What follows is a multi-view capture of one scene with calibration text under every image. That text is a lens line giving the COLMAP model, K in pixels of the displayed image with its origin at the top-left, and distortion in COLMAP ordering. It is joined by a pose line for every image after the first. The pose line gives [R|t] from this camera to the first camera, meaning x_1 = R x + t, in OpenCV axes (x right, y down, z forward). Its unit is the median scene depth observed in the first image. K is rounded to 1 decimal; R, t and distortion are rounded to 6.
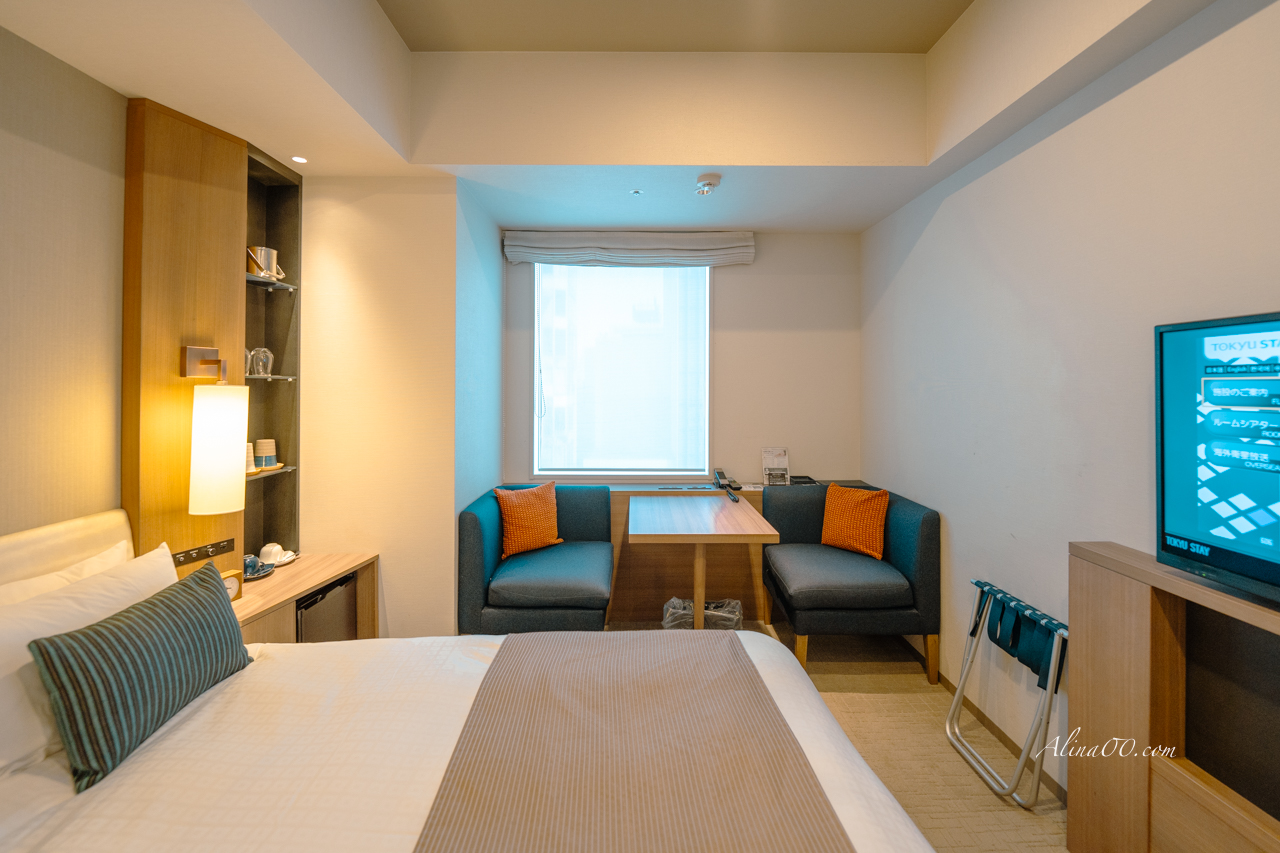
lens RADIAL K [[521.7, 0, 638.4], [0, 521.7, 381.7], [0, 0, 1]] dist [-0.015007, -0.000418]
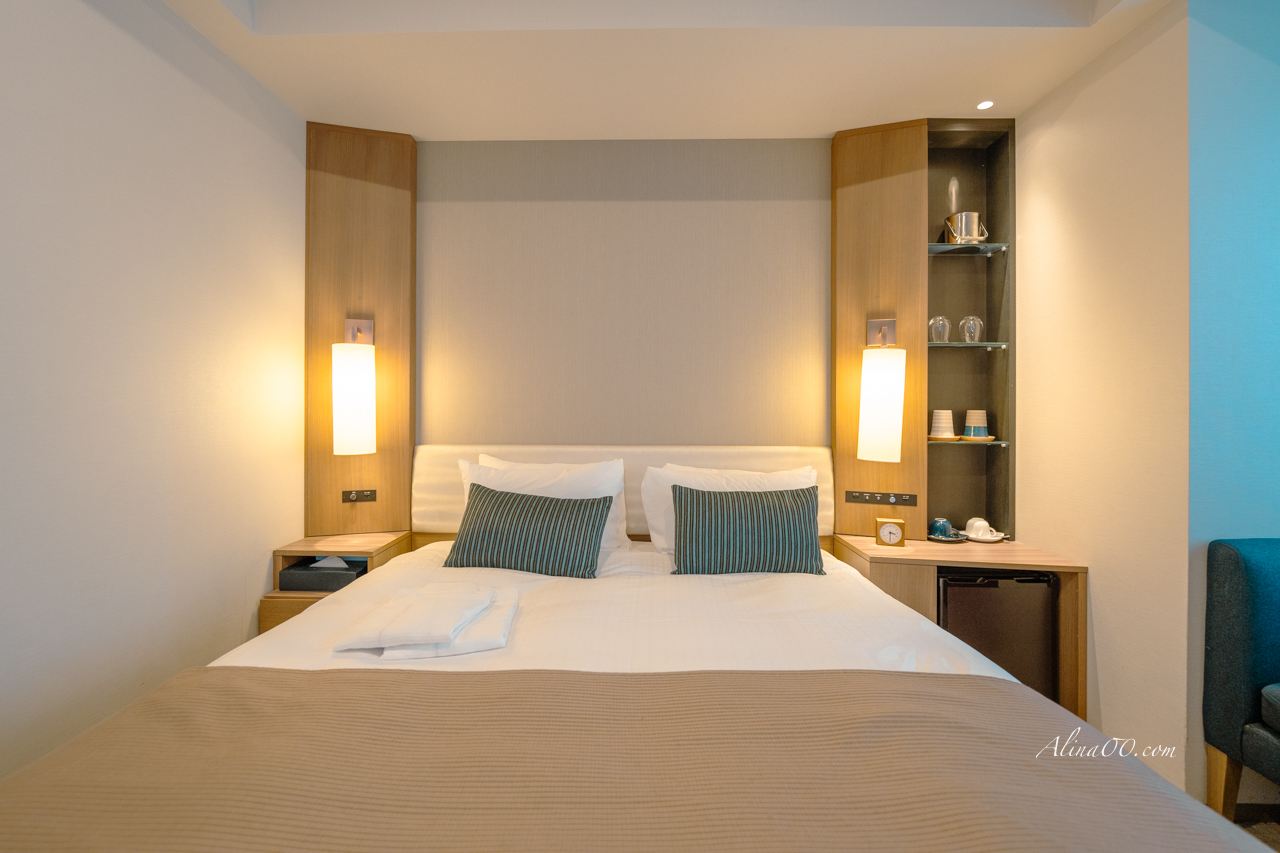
lens RADIAL K [[535.1, 0, 640.8], [0, 535.1, 403.5], [0, 0, 1]] dist [-0.019503, 0.000044]
pose [[-0.010743, -0.002746, -0.999939, 0.284676], [0.008133, 0.999963, -0.002834, 0.098448], [0.999909, -0.008163, -0.010720, 0.385111]]
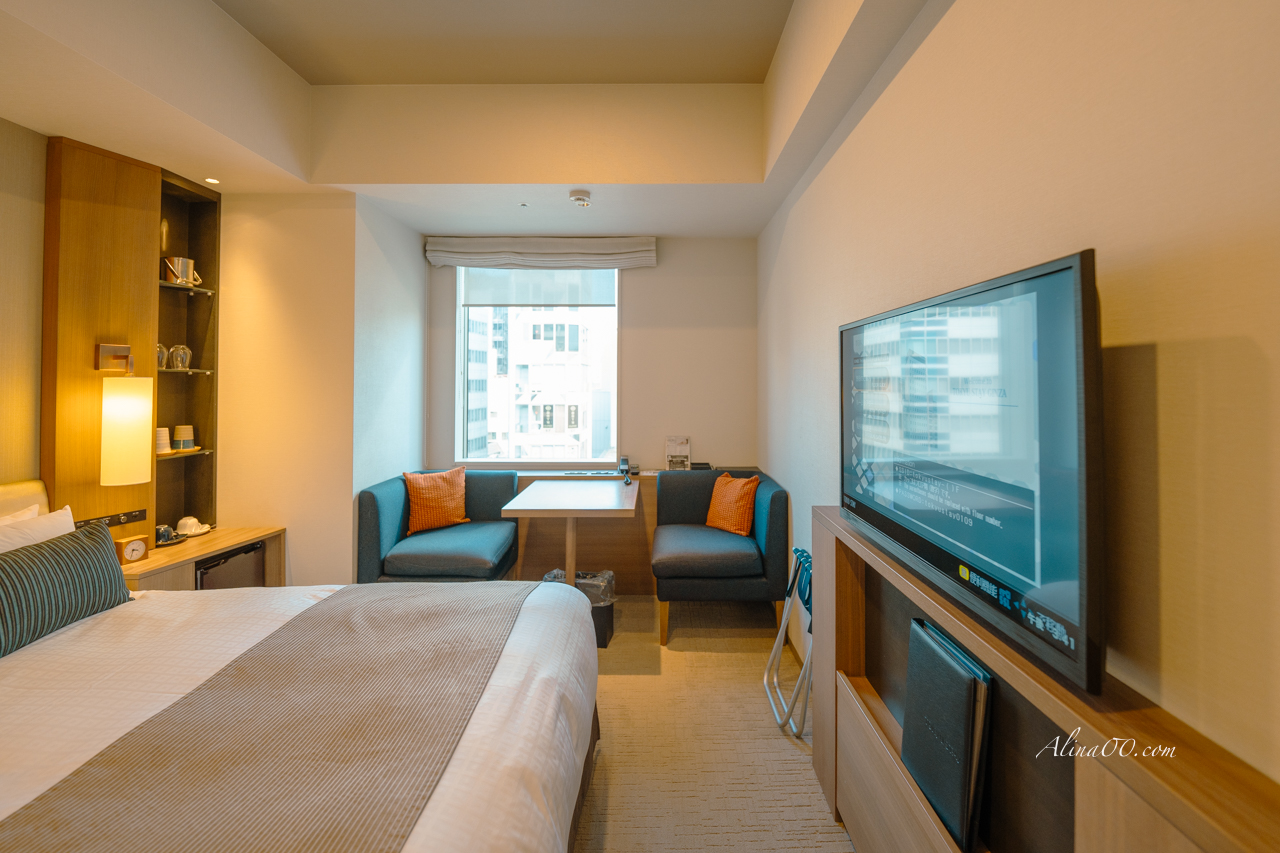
lens RADIAL K [[529.9, 0, 642.3], [0, 529.9, 375.2], [0, 0, 1]] dist [-0.016437, 0.000678]
pose [[0.999992, -0.001712, -0.003533, 0.295880], [0.001690, 0.999978, -0.006400, 0.009853], [0.003544, 0.006394, 0.999973, -0.150842]]
